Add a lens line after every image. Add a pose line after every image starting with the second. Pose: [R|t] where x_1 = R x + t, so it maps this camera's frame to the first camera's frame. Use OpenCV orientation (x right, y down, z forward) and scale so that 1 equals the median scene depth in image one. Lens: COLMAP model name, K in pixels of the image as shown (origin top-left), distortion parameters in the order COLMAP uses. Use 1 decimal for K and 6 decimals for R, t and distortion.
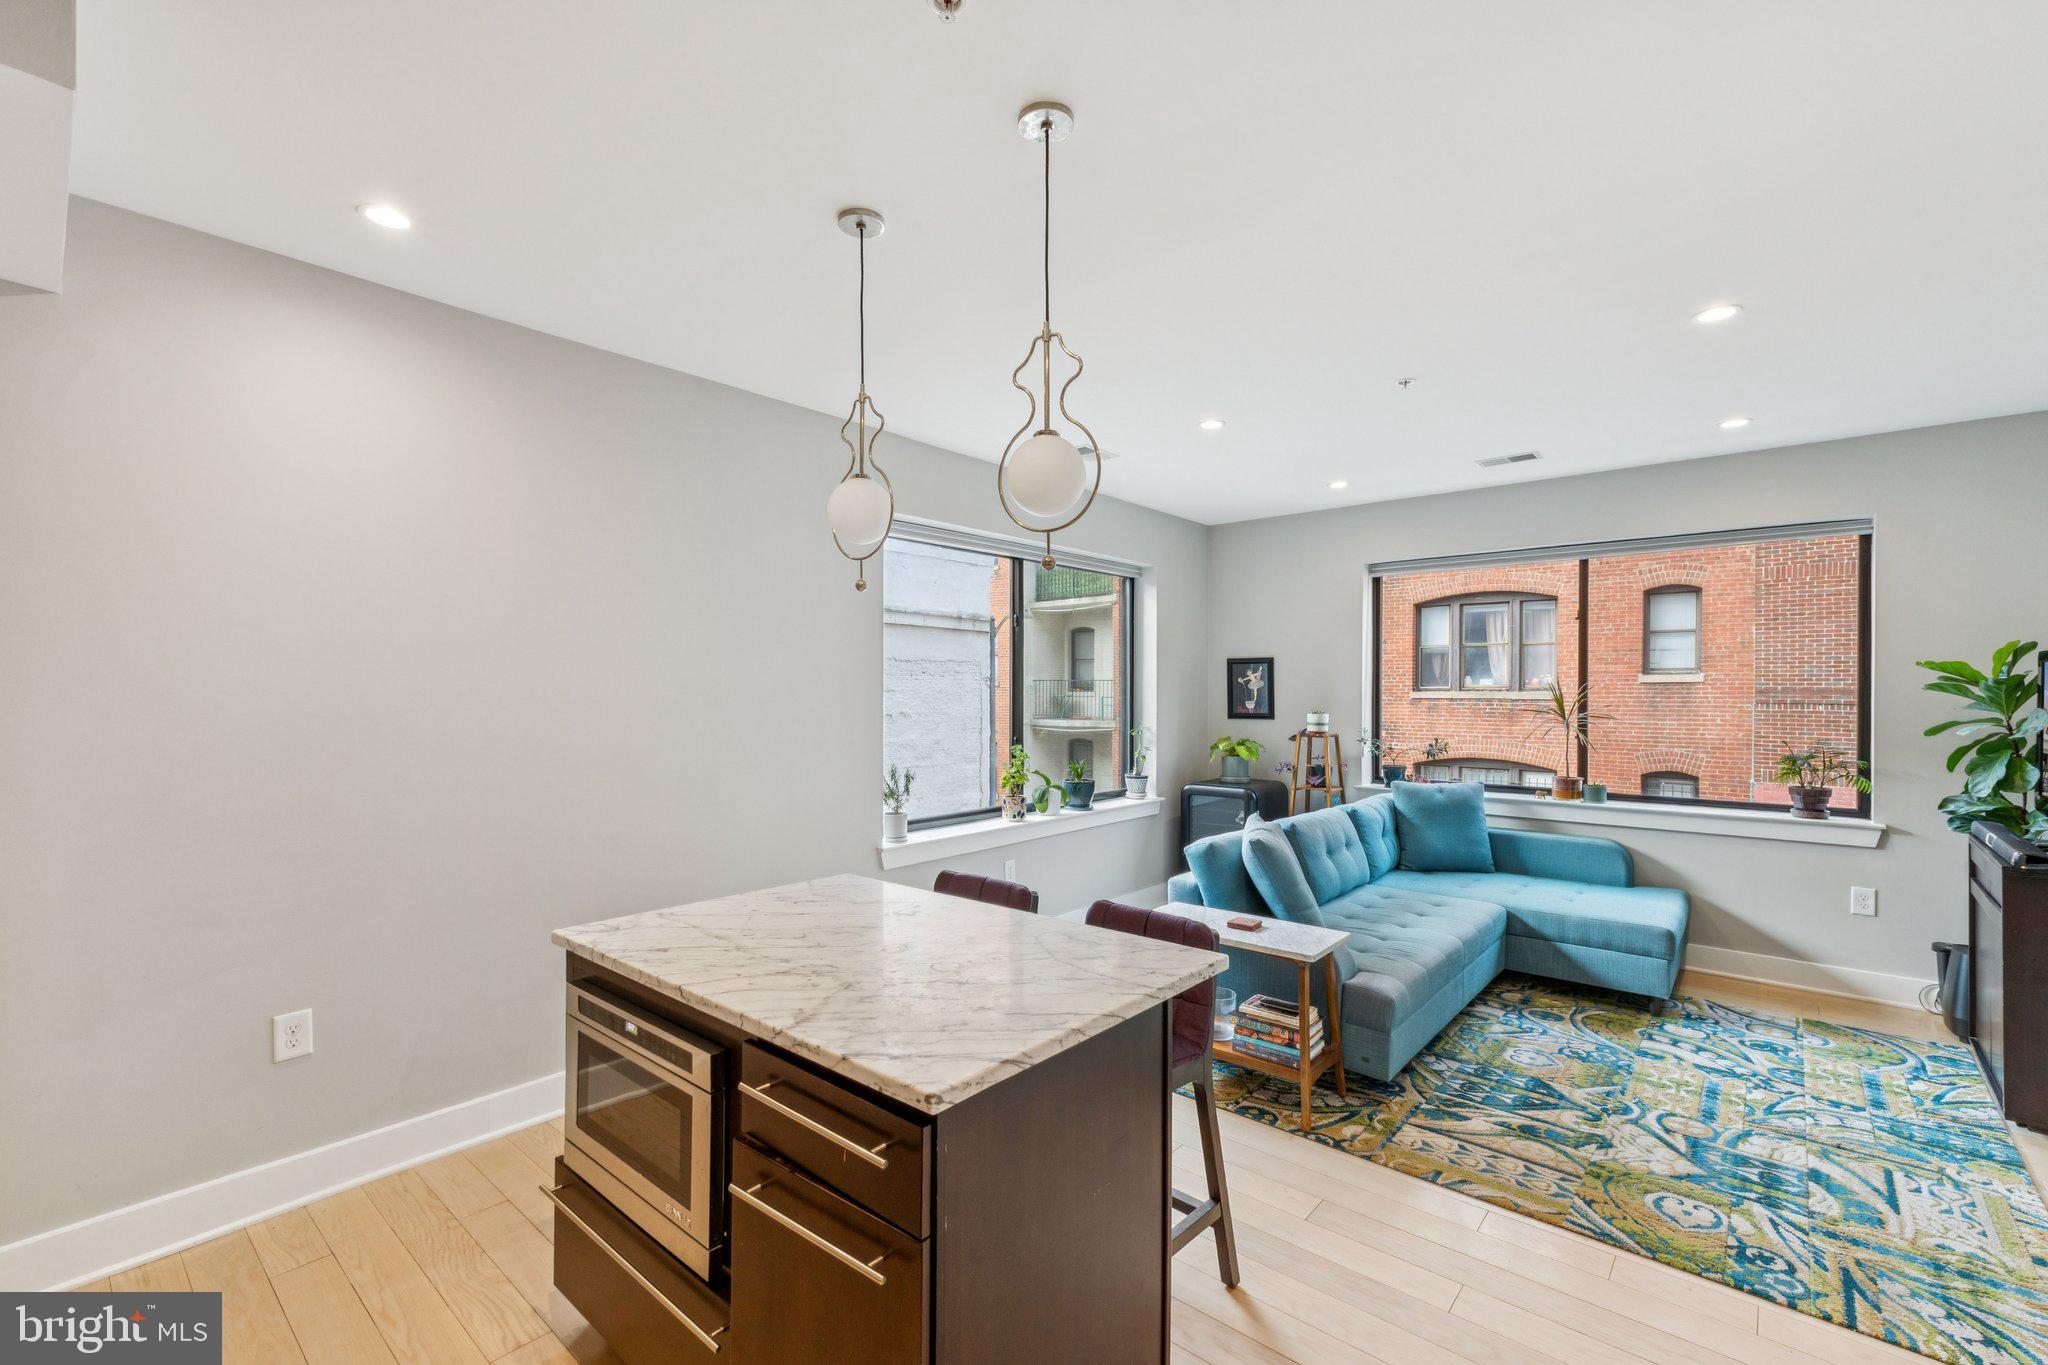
lens RADIAL K [[875.4, 0, 1013.5], [0, 875.4, 689.9], [0, 0, 1]] dist [0.000817, -0.000761]
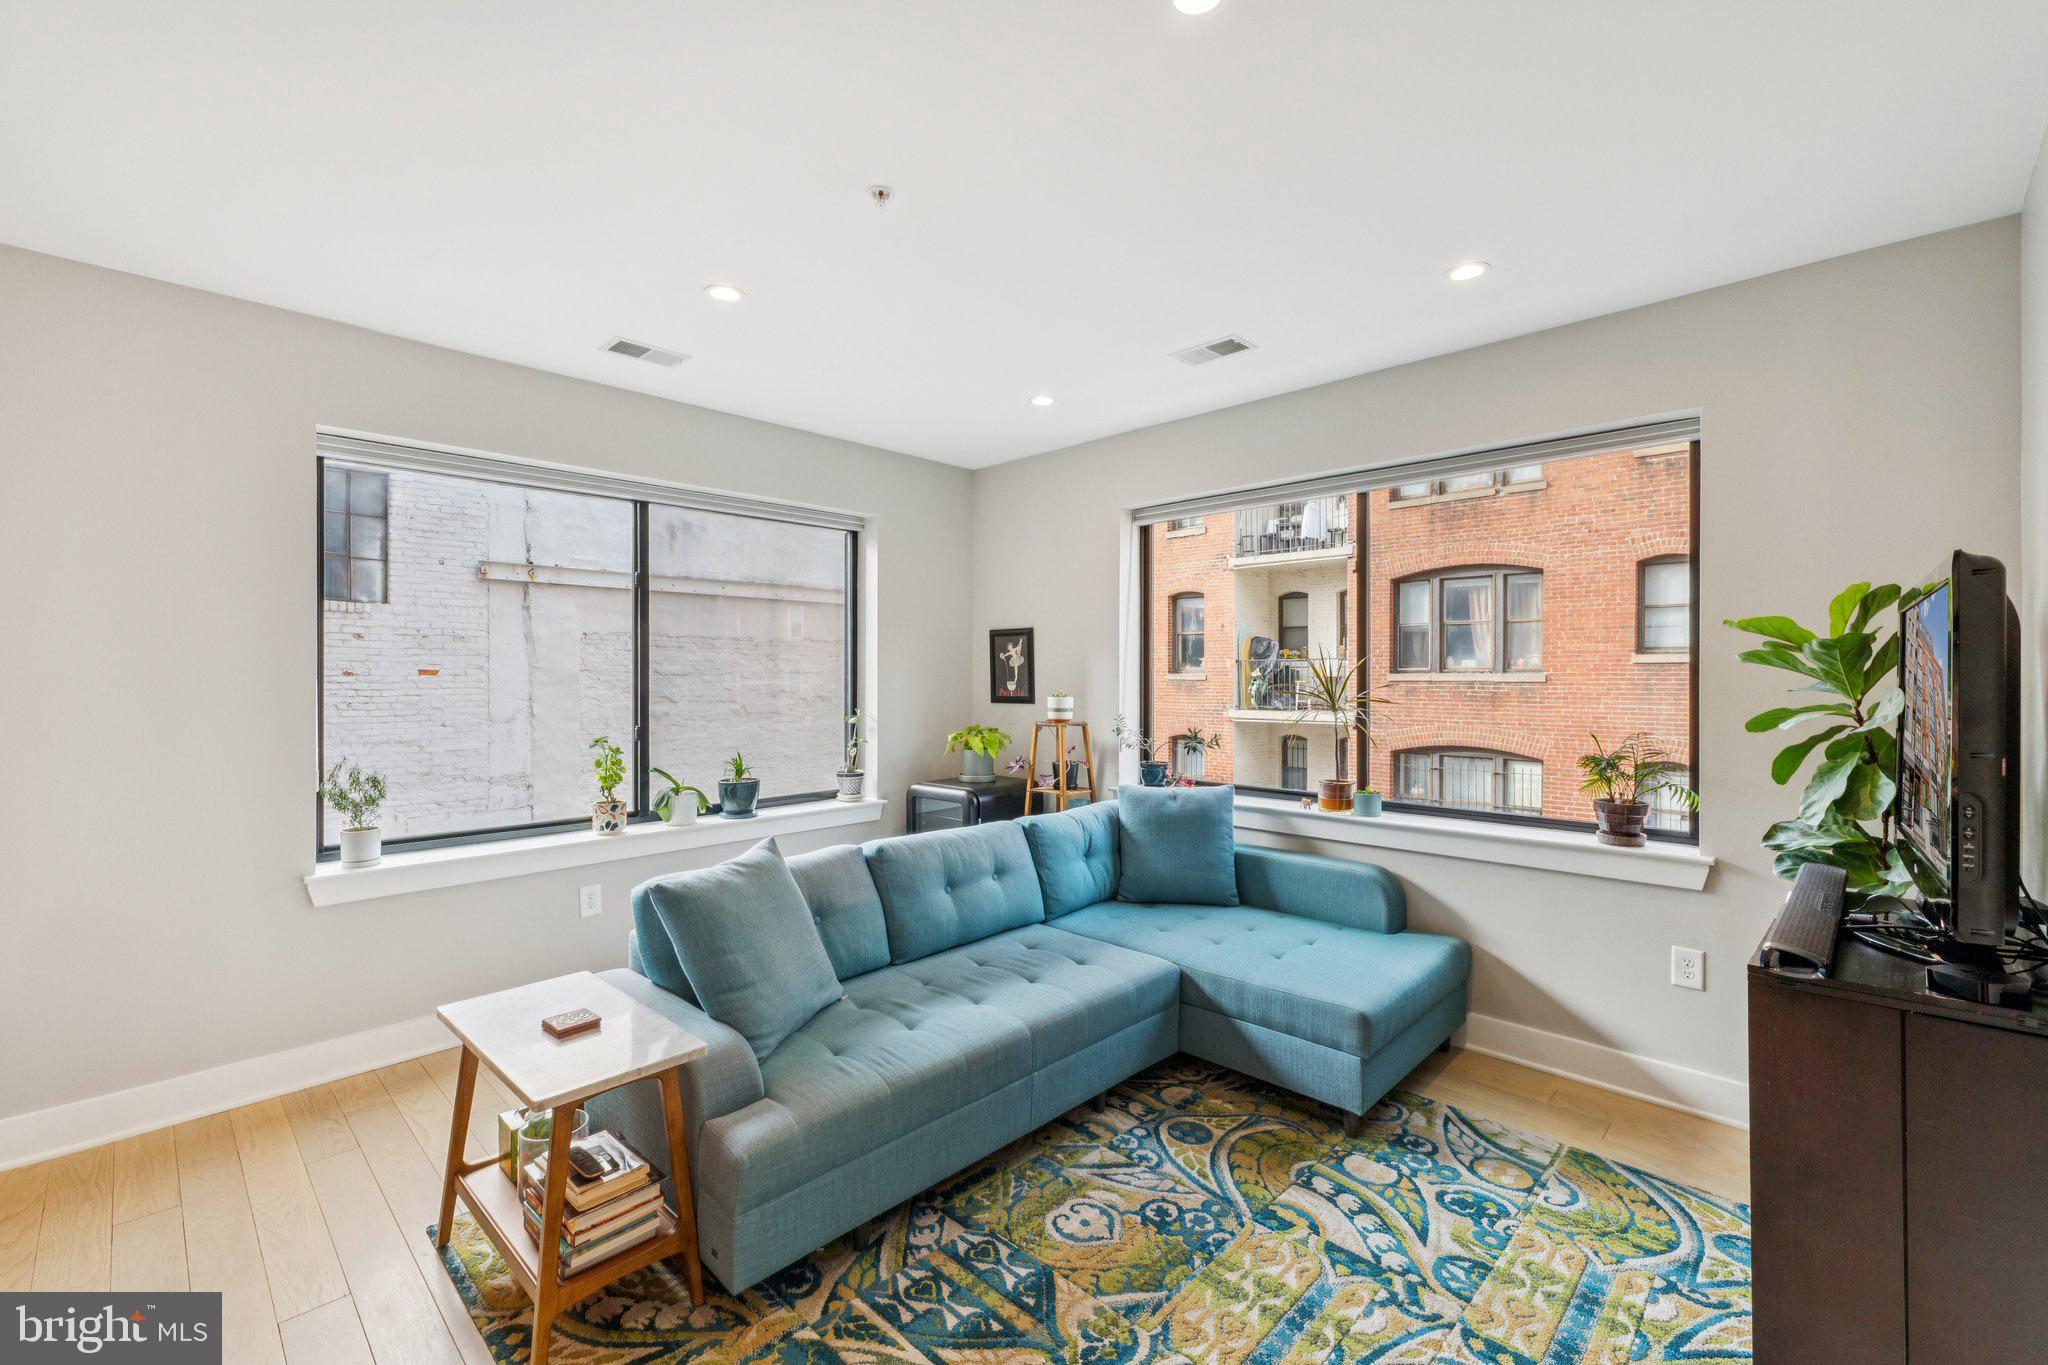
lens RADIAL K [[863.3, 0, 1025.5], [0, 863.3, 667.8], [0, 0, 1]] dist [0.005372, -0.000260]
pose [[0.998917, -0.001678, -0.046489, 0.463907], [0.001336, 0.999972, -0.007389, 0.008493], [0.046500, 0.007319, 0.998891, 0.279488]]
